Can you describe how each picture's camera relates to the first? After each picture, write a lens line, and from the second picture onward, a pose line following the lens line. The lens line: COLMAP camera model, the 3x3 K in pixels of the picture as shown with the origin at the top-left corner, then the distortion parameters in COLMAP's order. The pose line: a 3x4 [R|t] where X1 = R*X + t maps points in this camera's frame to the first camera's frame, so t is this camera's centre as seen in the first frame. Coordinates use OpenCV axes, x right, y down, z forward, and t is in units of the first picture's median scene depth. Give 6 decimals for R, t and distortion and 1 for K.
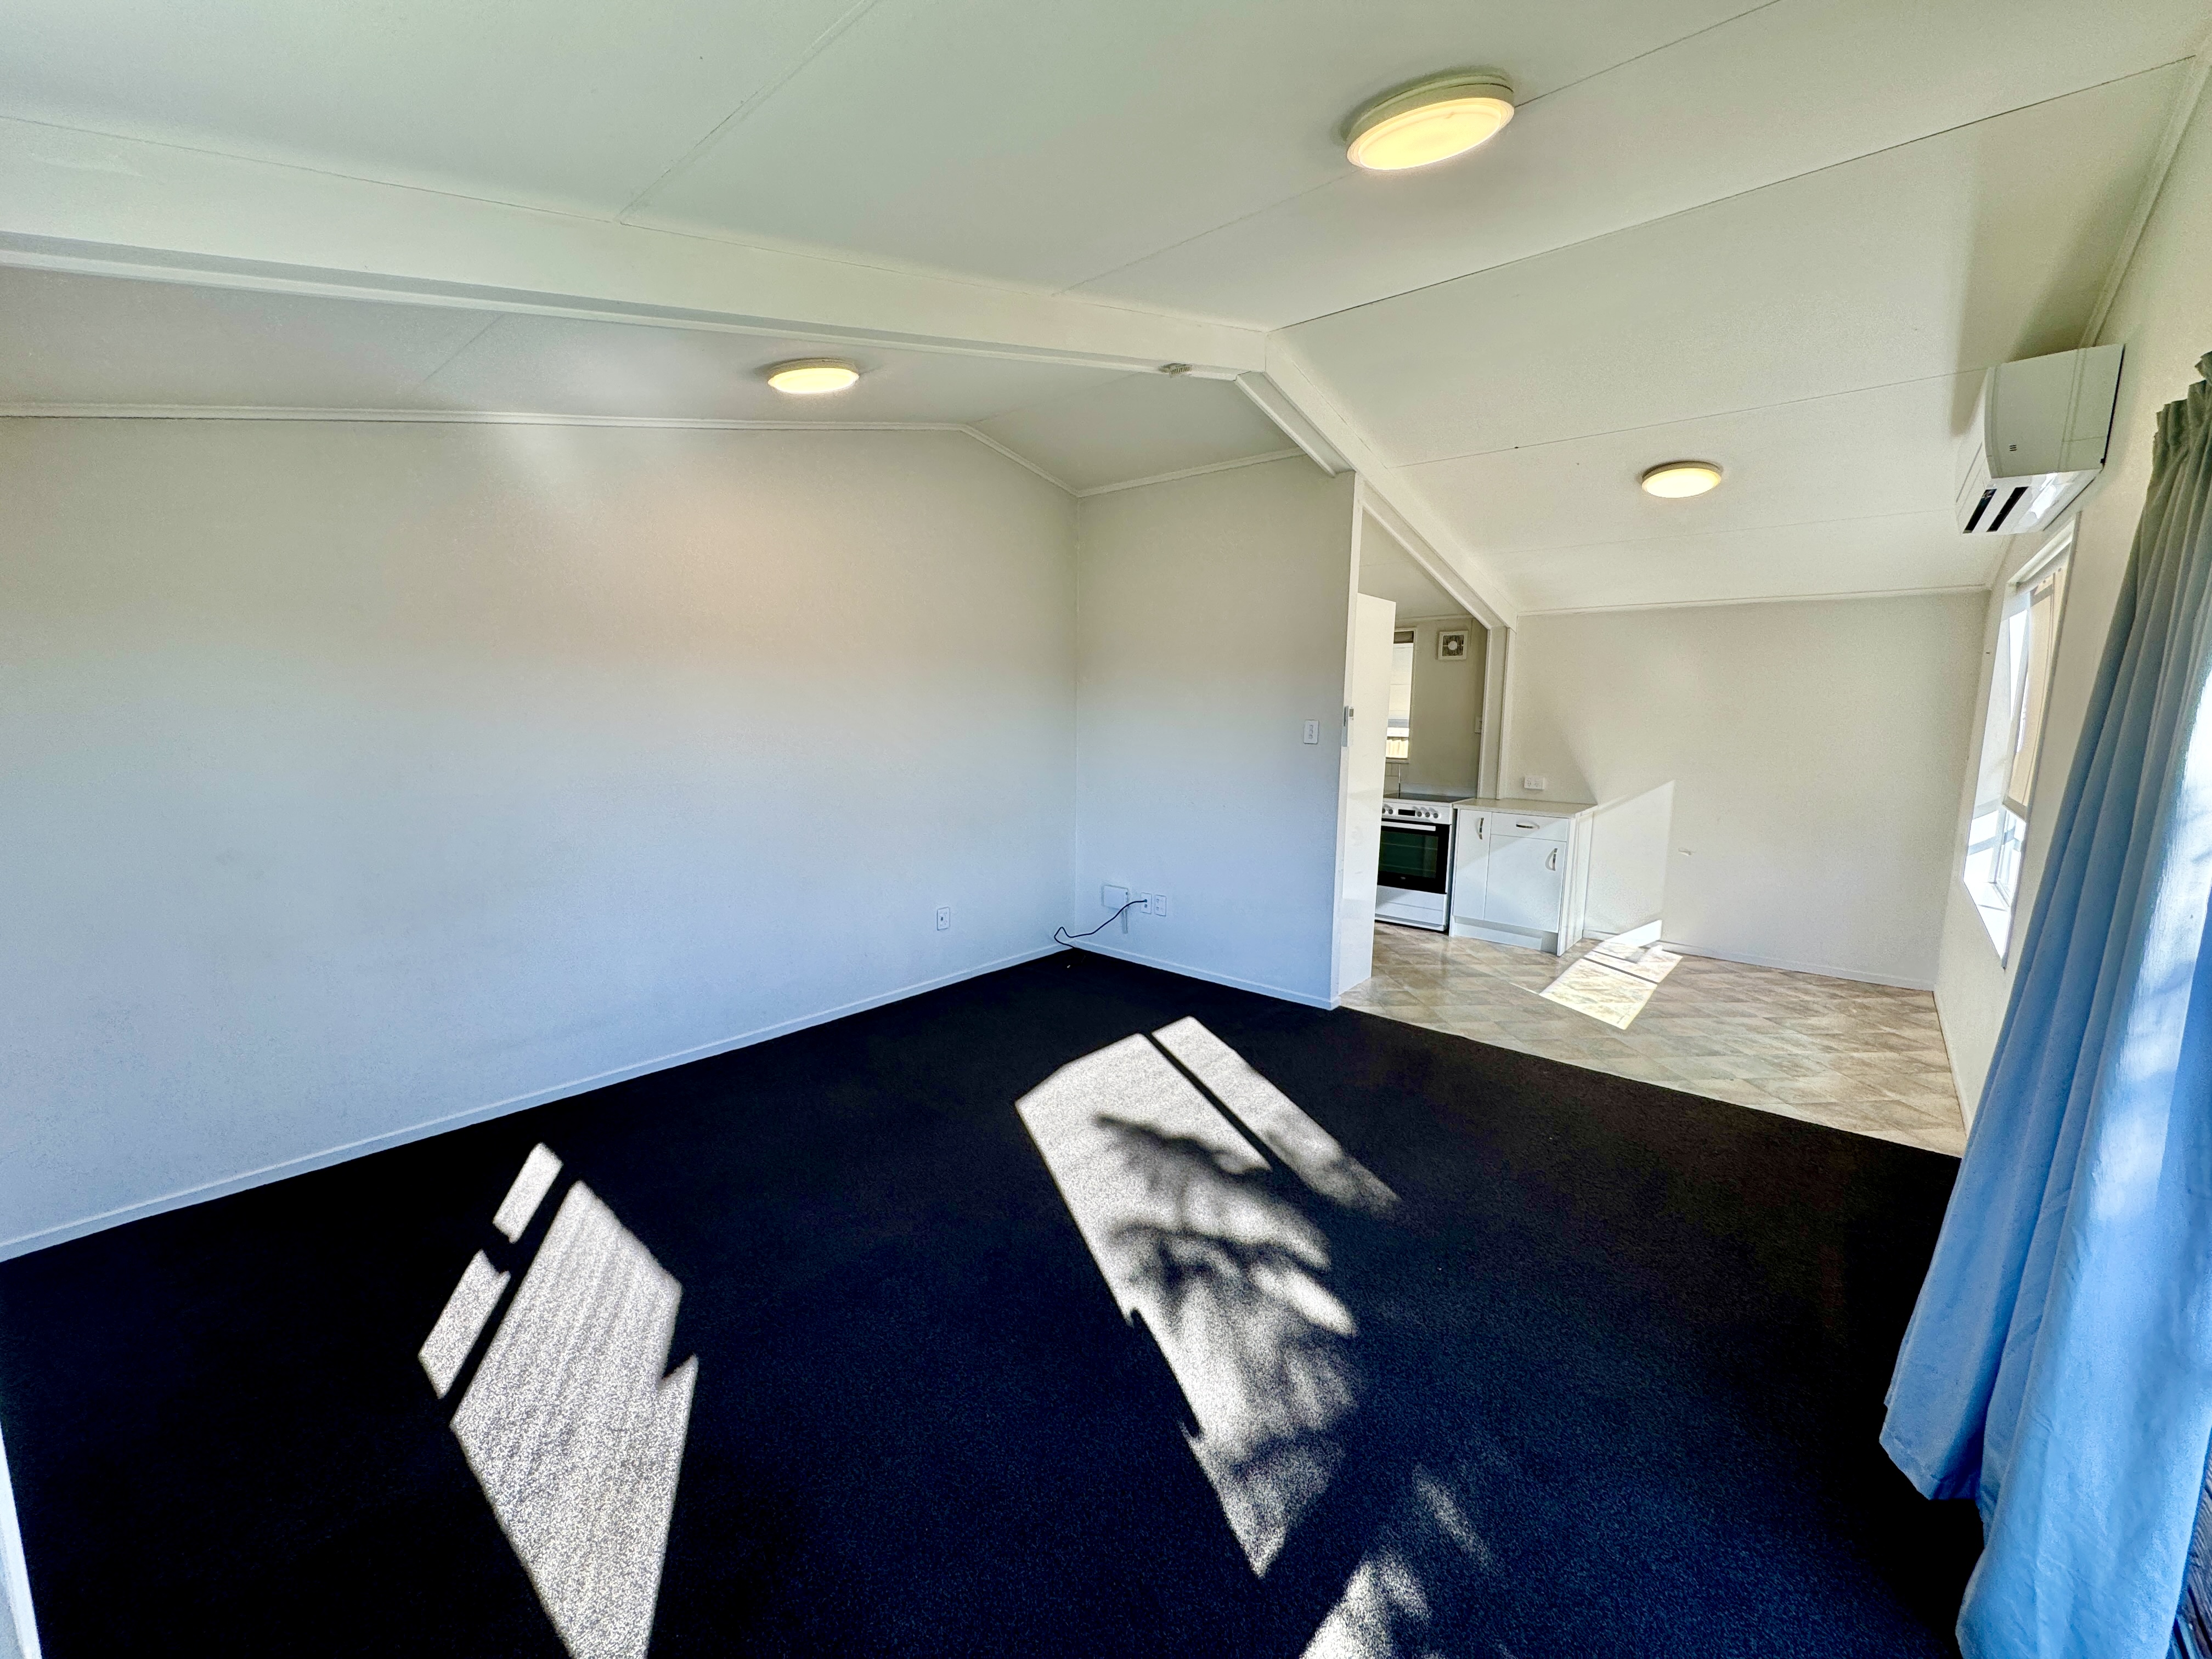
lens RADIAL K [[881.8, 0, 1106.0], [0, 881.8, 829.5], [0, 0, 1]] dist [0.001238, 0.000563]
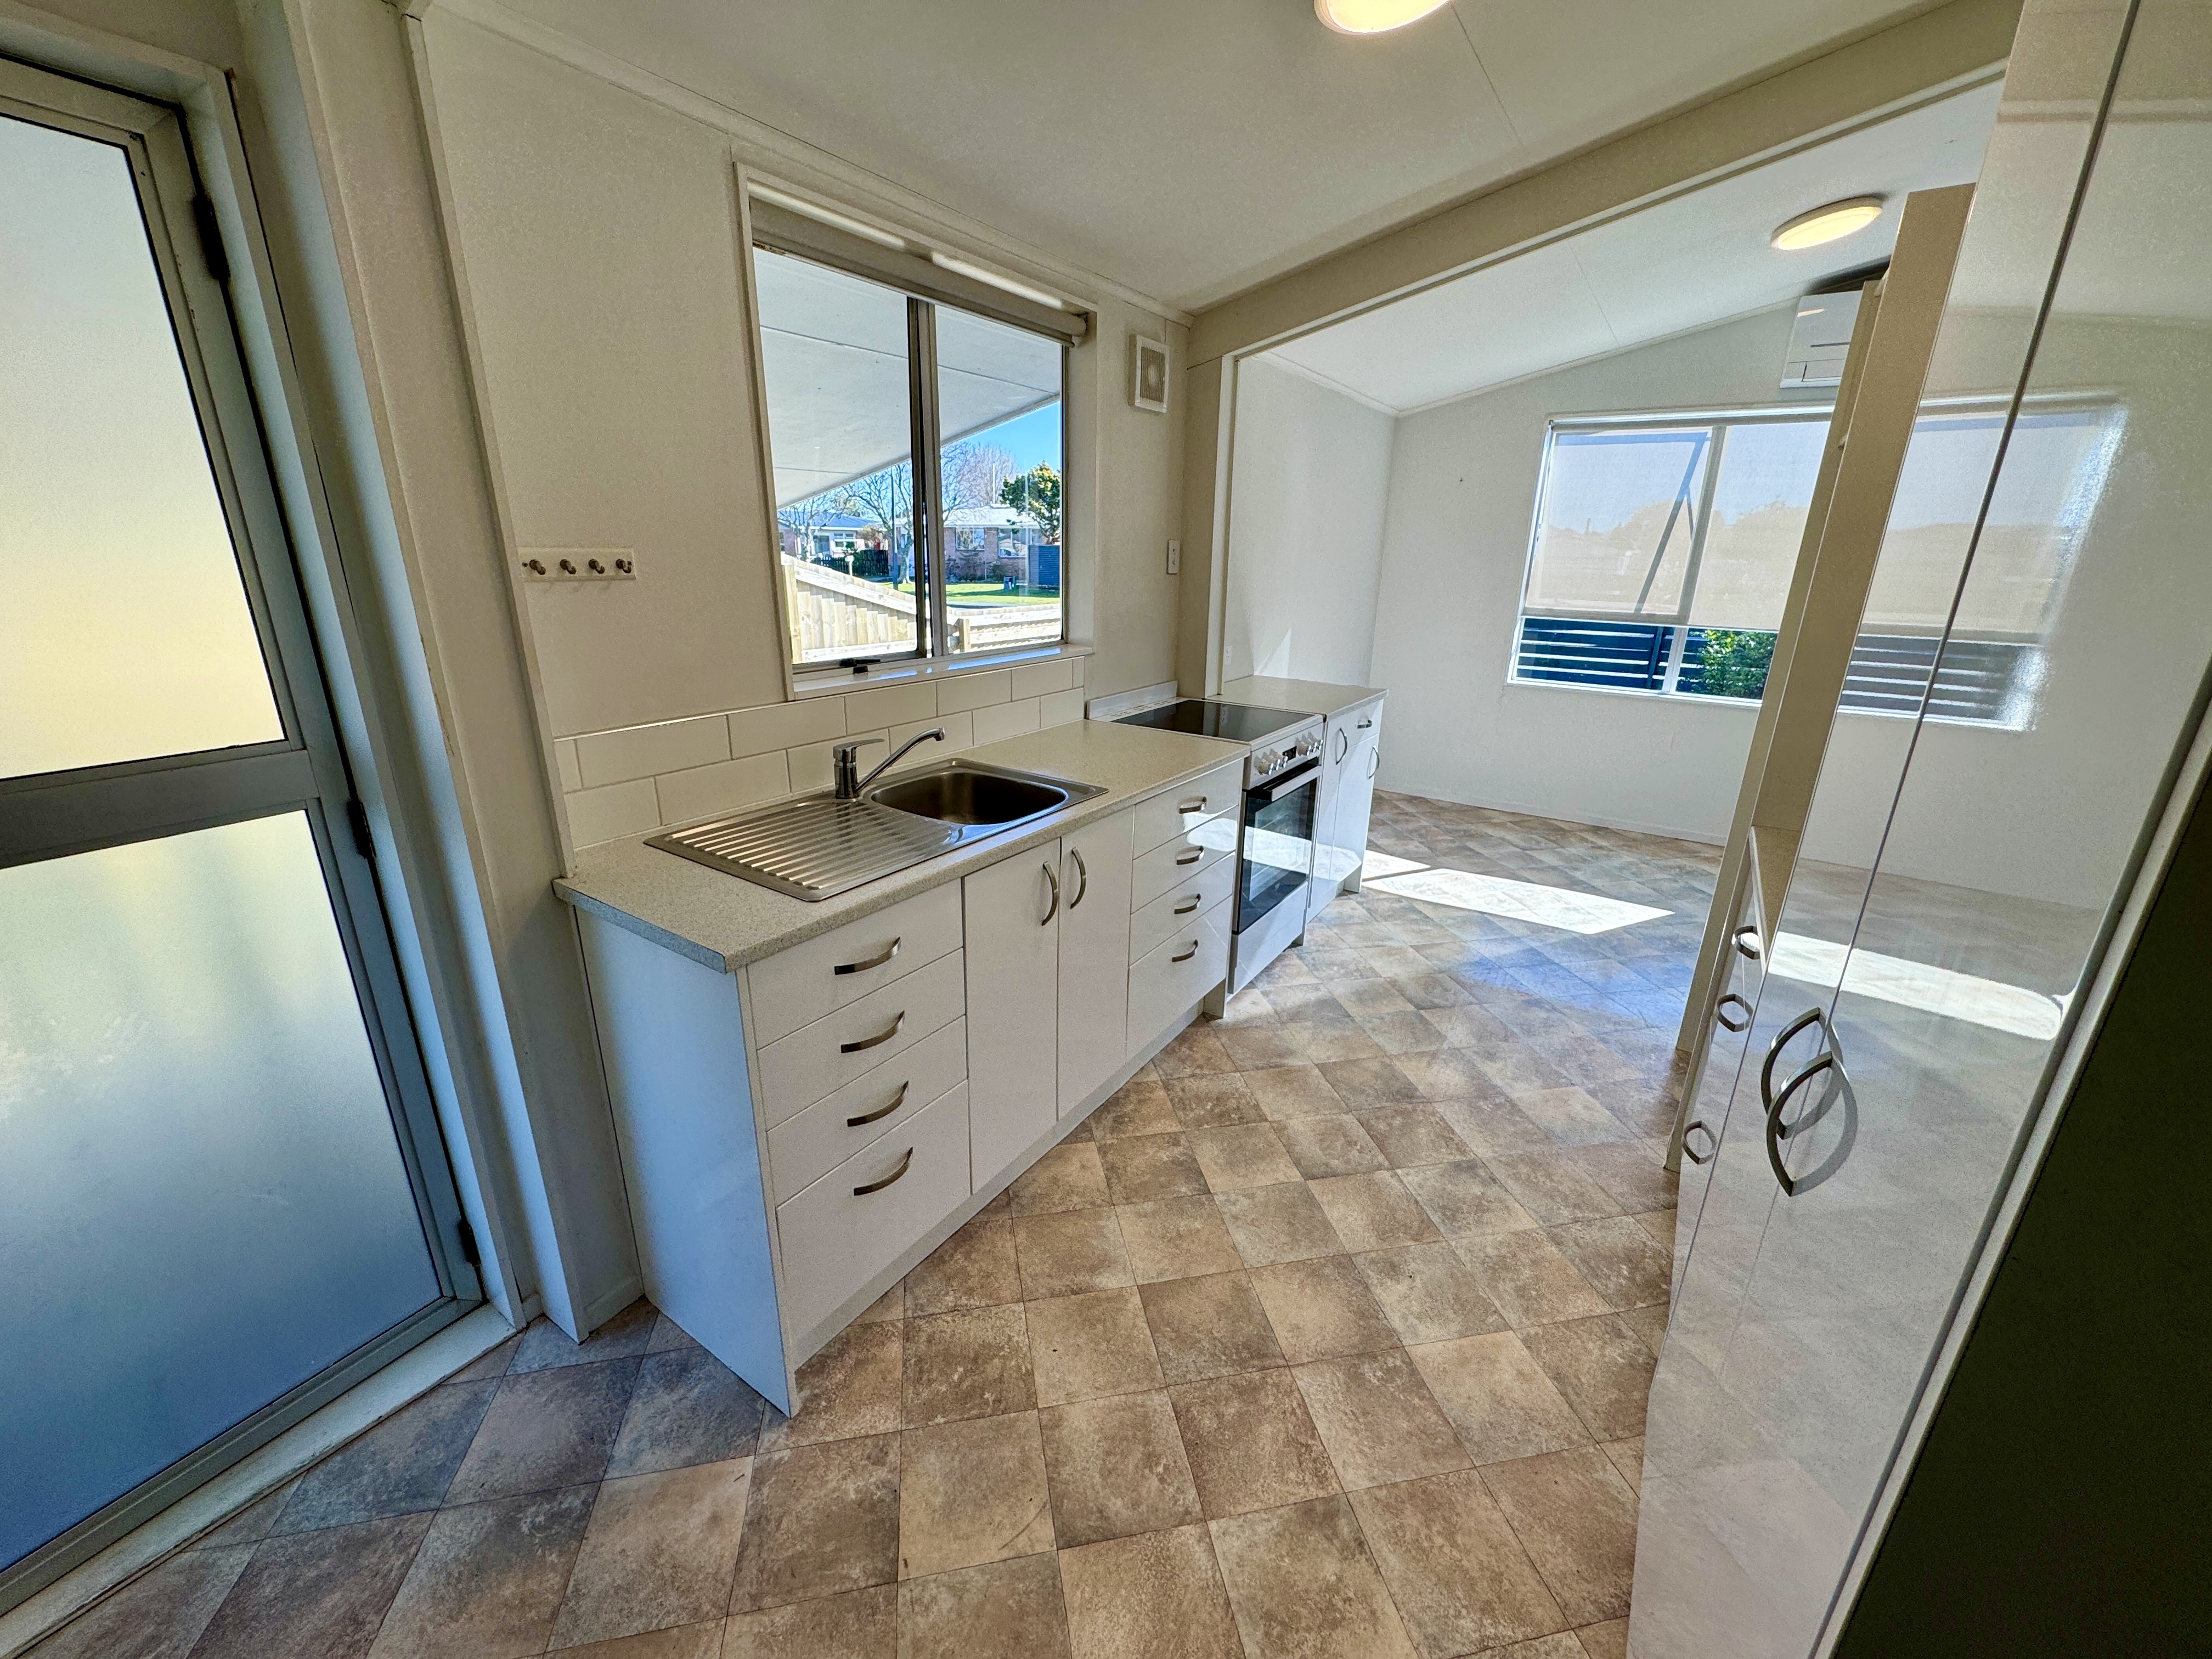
lens RADIAL K [[895.9, 0, 1106.0], [0, 895.9, 829.5], [0, 0, 1]] dist [0.000930, 0.000114]
pose [[-0.115392, -0.316130, 0.941672, -0.172132], [0.127322, 0.935478, 0.329652, -0.237291], [-0.985126, 0.157935, -0.067696, 1.782391]]
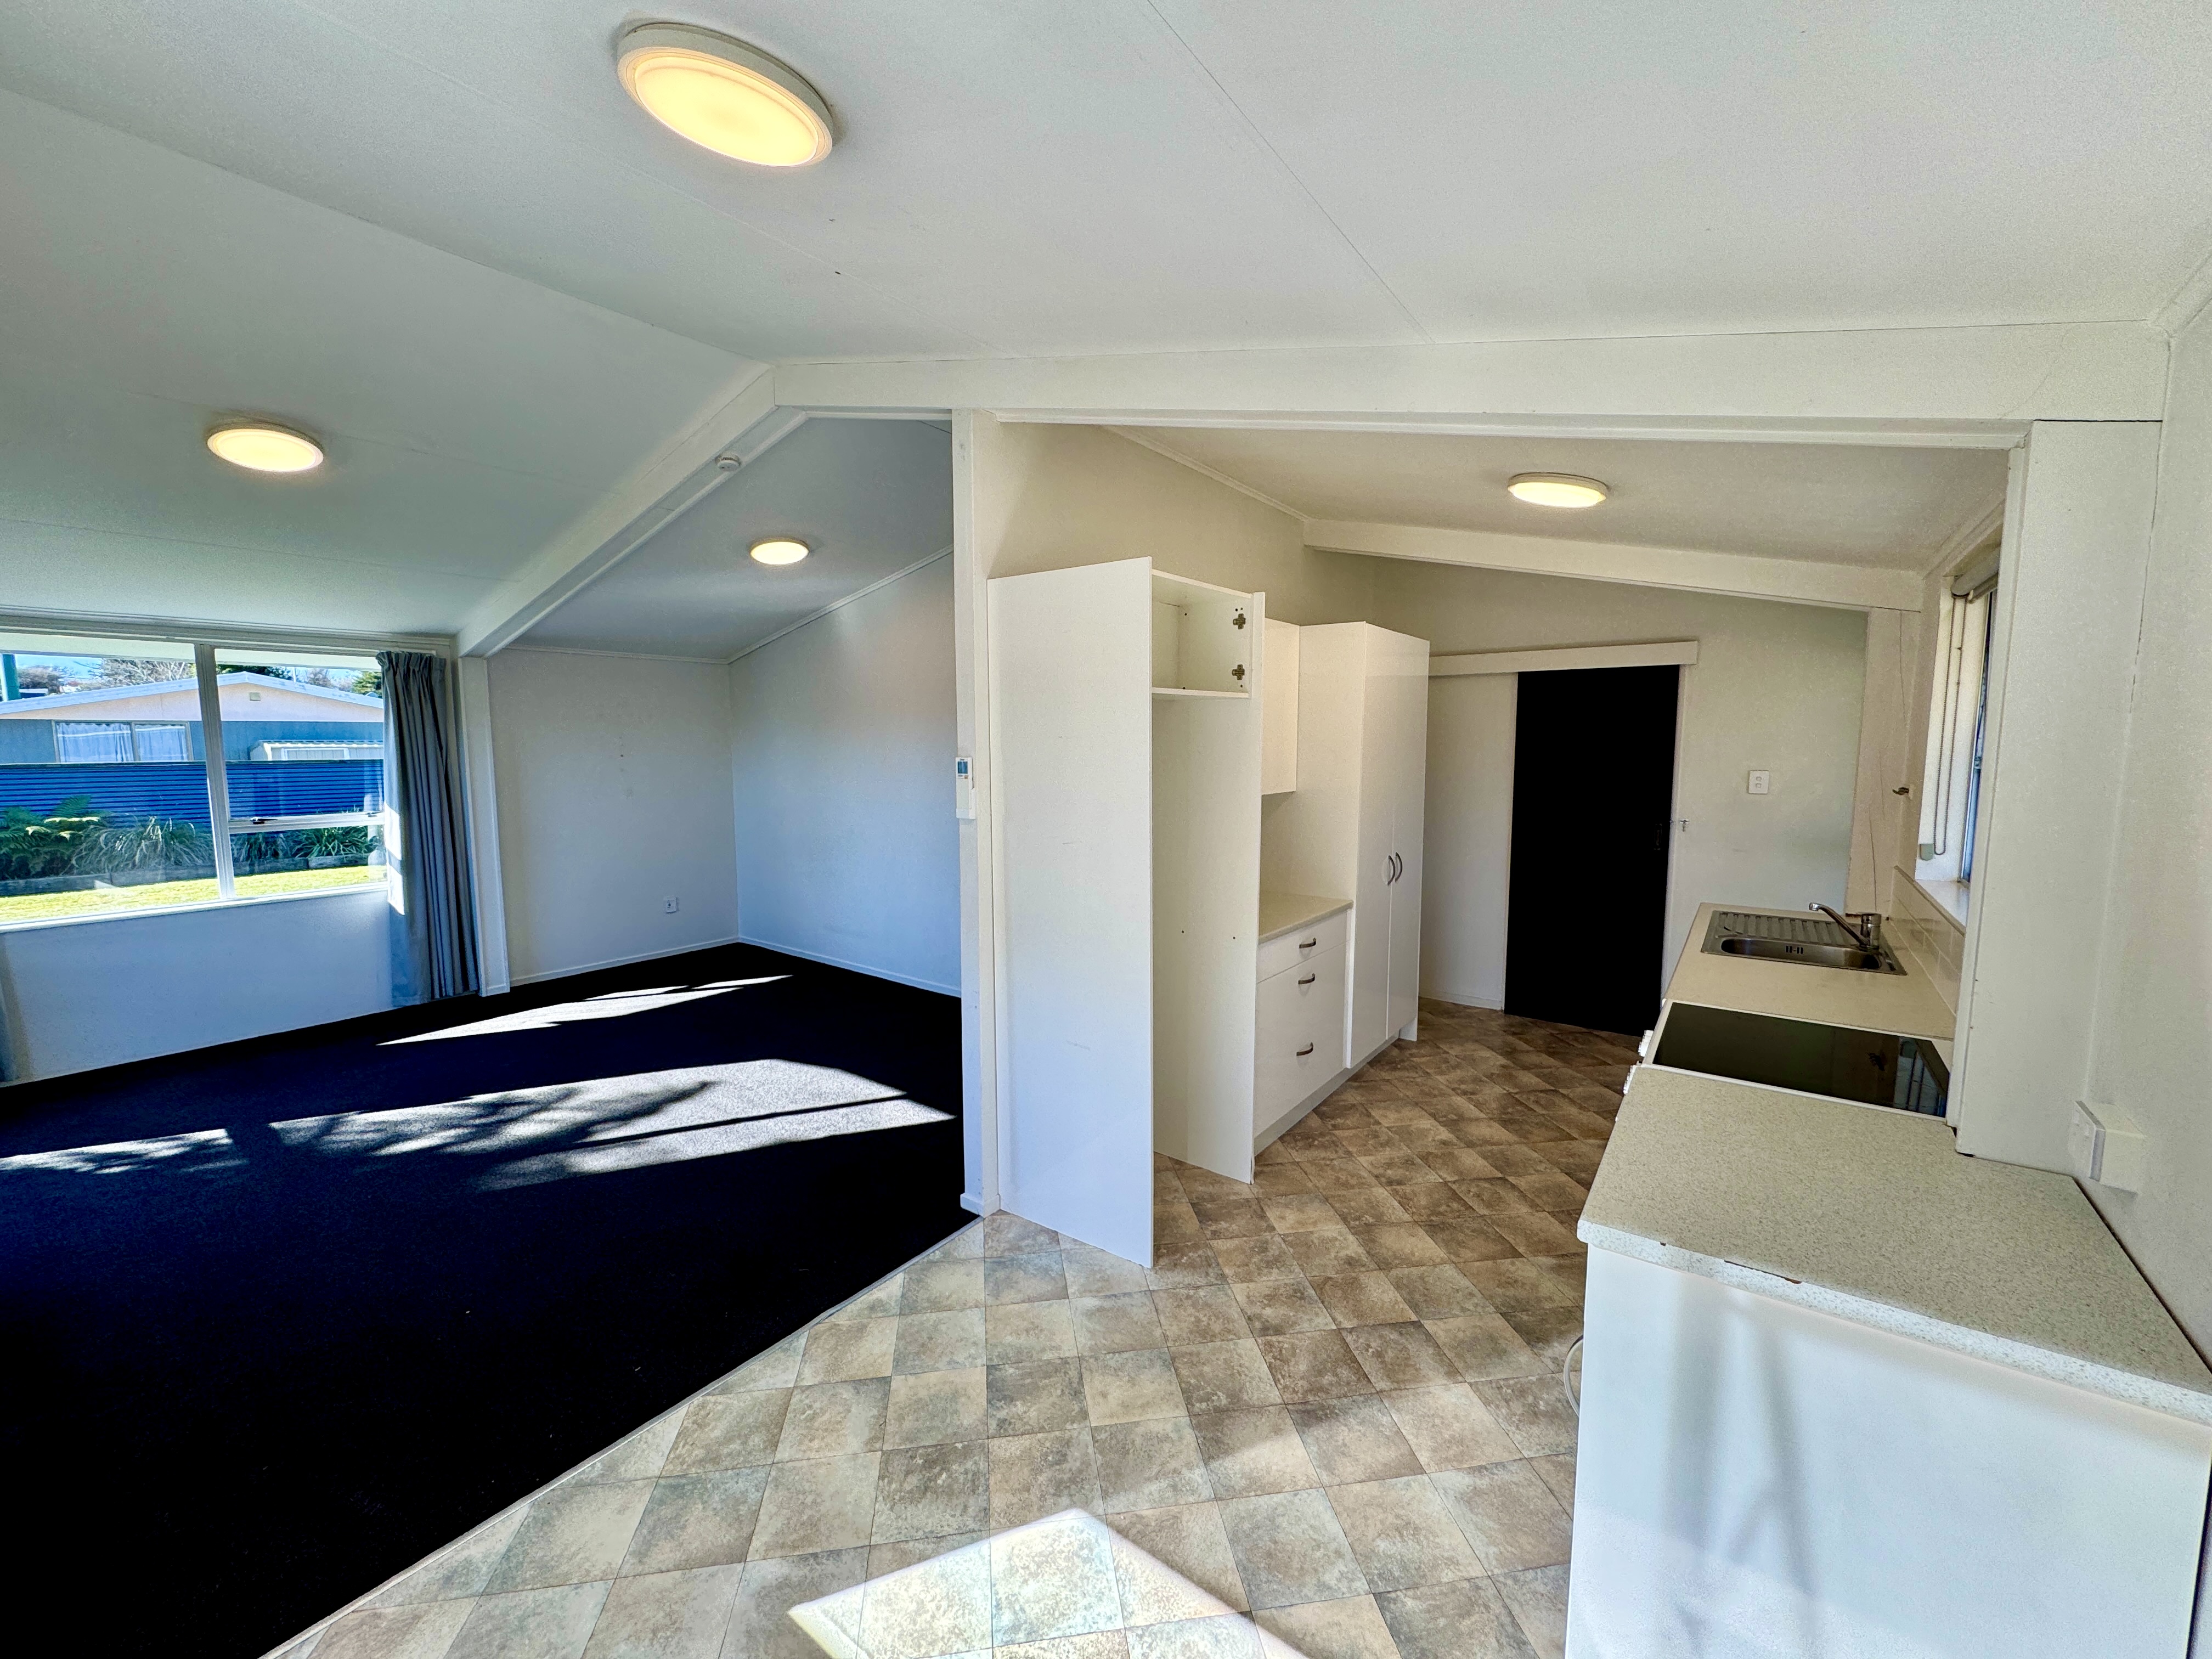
lens RADIAL K [[881.8, 0, 1106.0], [0, 881.8, 829.5], [0, 0, 1]] dist [0.001238, 0.000563]
pose [[0.061721, 0.082145, -0.994707, 1.045587], [-0.143100, 0.987039, 0.072632, -0.161780], [0.987782, 0.137860, 0.072676, 1.181330]]
